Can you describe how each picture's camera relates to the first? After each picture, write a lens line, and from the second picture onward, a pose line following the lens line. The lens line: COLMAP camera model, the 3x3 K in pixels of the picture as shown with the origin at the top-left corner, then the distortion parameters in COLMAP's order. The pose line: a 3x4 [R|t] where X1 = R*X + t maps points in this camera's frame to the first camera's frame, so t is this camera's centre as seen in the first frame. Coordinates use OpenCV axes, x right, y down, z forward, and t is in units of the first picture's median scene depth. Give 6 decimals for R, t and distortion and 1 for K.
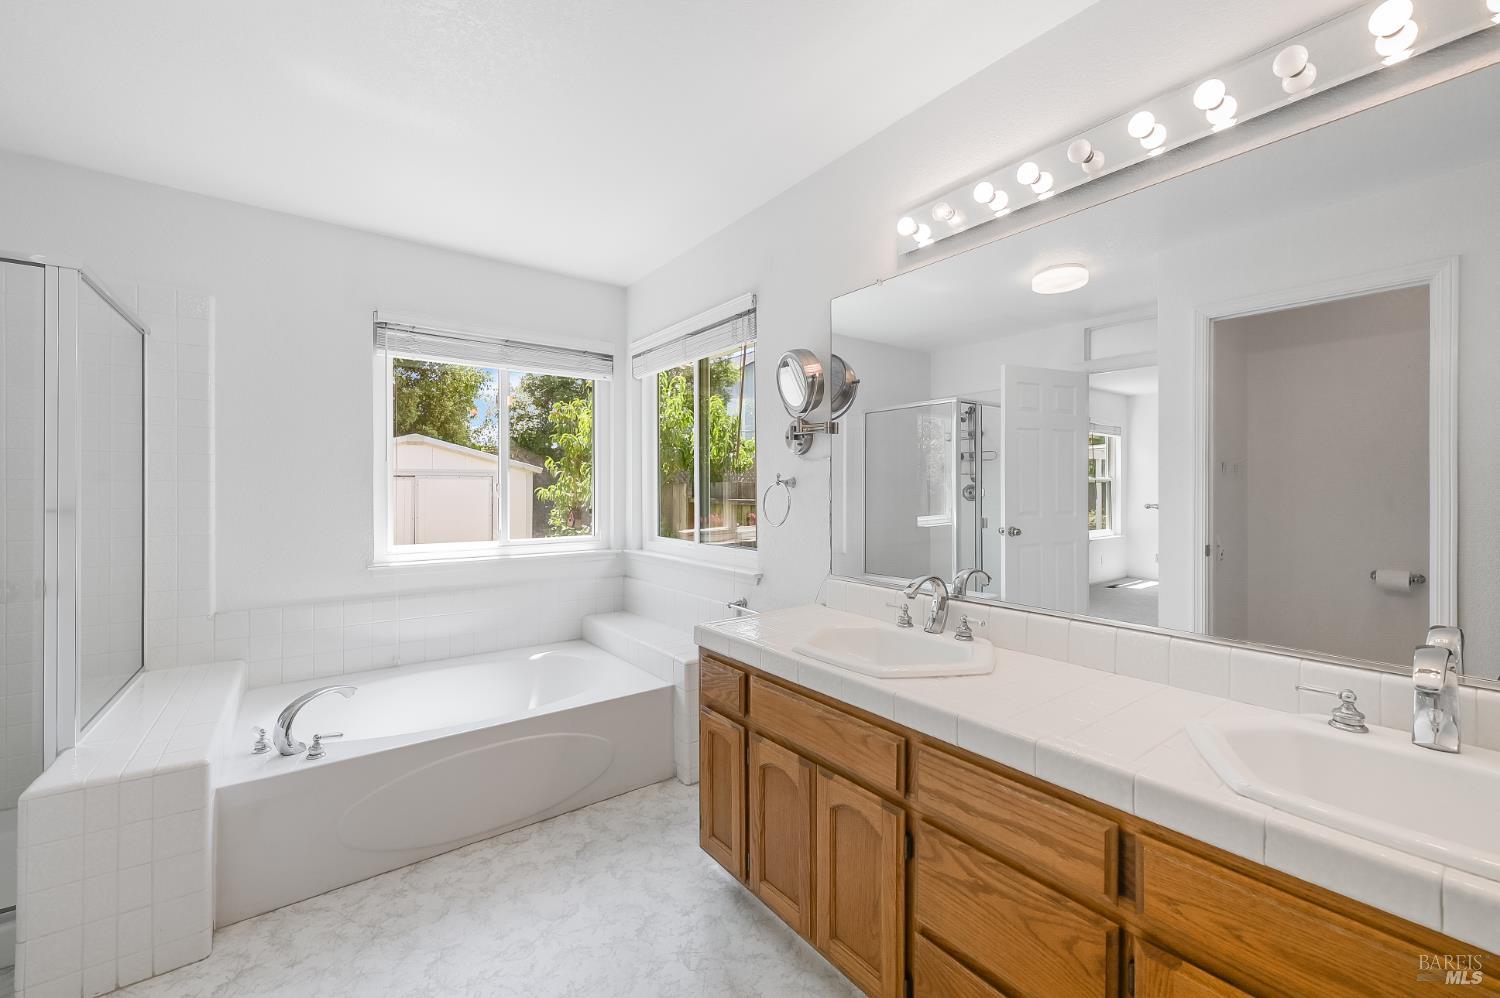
lens RADIAL K [[597.6, 0, 752.9], [0, 597.6, 492.6], [0, 0, 1]] dist [0.001897, -0.001165]
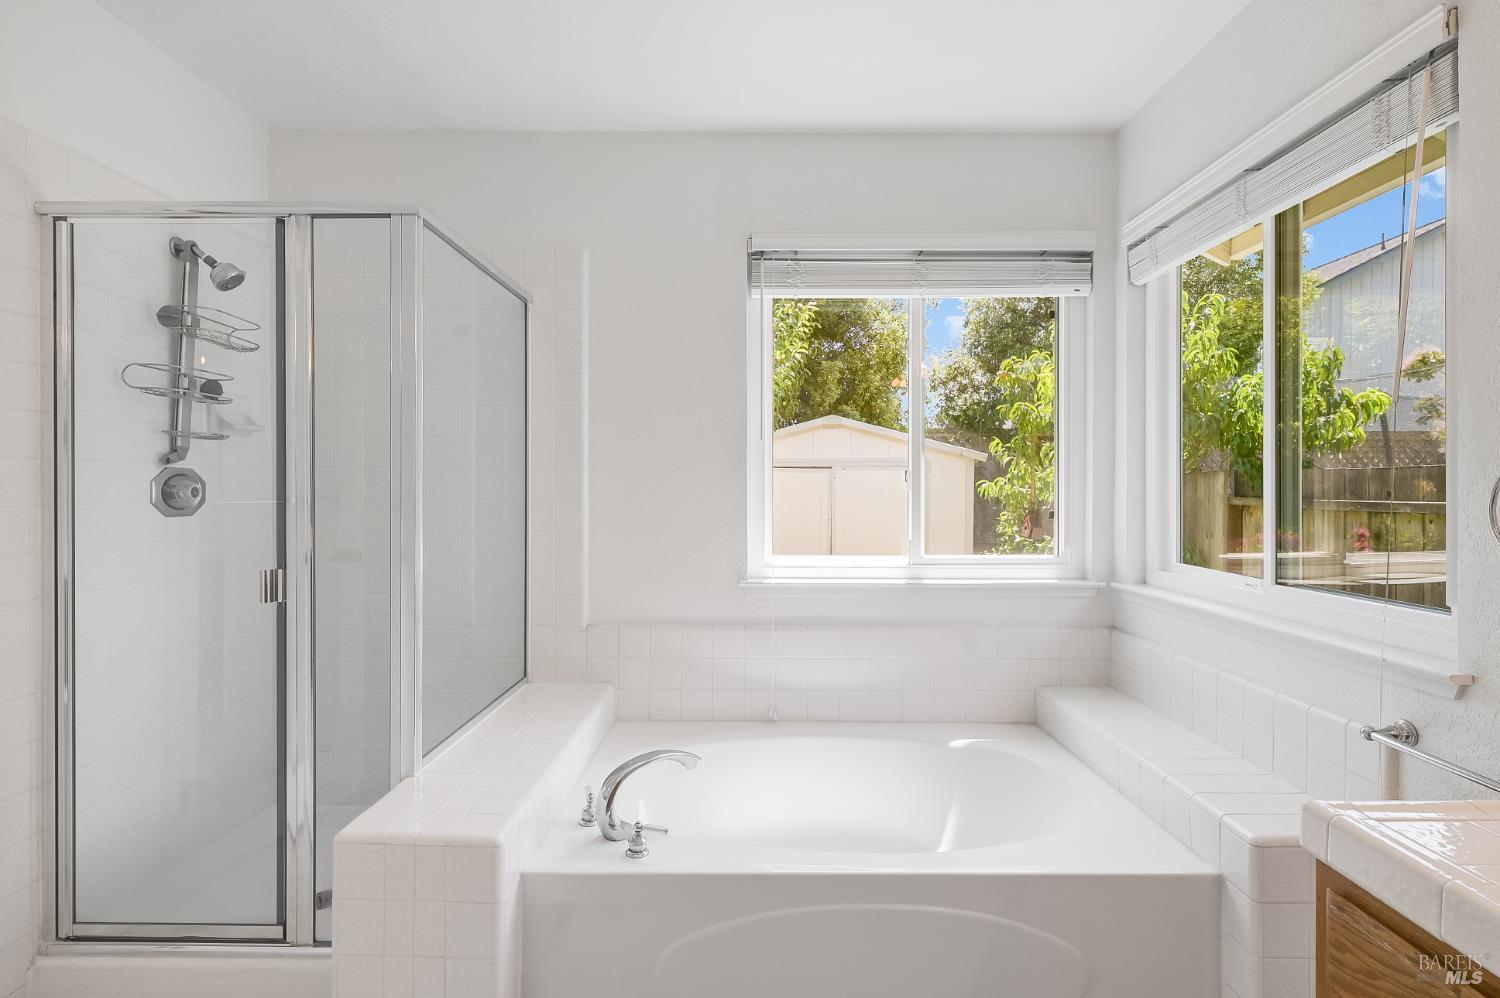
lens RADIAL K [[765.6, 0, 749.3], [0, 765.6, 489.5], [0, 0, 1]] dist [0.005764, 0.001185]
pose [[0.794668, 0.003970, -0.607031, -0.050624], [-0.005376, 0.999985, -0.000498, 0.008434], [0.607020, 0.003659, 0.794678, 0.229337]]
